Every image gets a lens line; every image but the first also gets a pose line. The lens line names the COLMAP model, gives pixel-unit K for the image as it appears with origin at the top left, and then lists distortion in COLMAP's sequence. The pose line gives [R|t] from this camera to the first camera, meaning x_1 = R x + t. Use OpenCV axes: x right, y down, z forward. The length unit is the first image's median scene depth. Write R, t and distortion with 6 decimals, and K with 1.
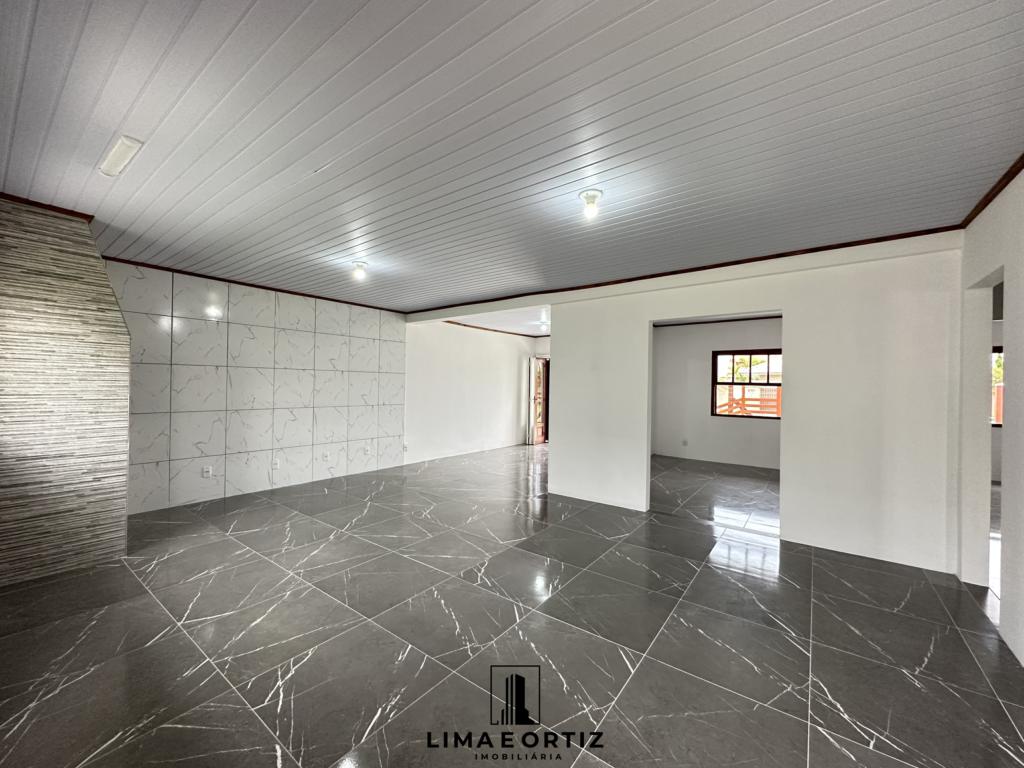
lens RADIAL K [[408.1, 0, 513.1], [0, 408.1, 384.9], [0, 0, 1]] dist [-0.002458, 0.000114]
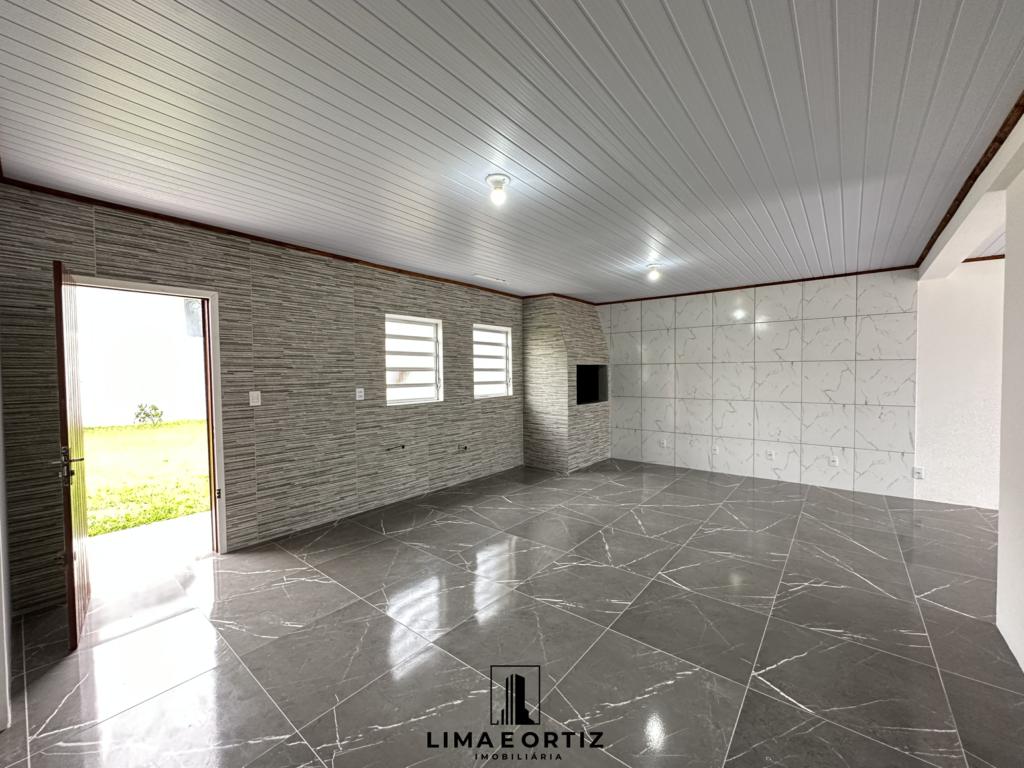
lens RADIAL K [[408.1, 0, 513.7], [0, 408.1, 386.1], [0, 0, 1]] dist [-0.002458, 0.000114]
pose [[-0.040134, 0.020512, -0.998984, 0.658253], [0.006944, 0.999771, 0.020249, -0.005119], [0.999170, -0.006124, -0.040267, 0.618065]]
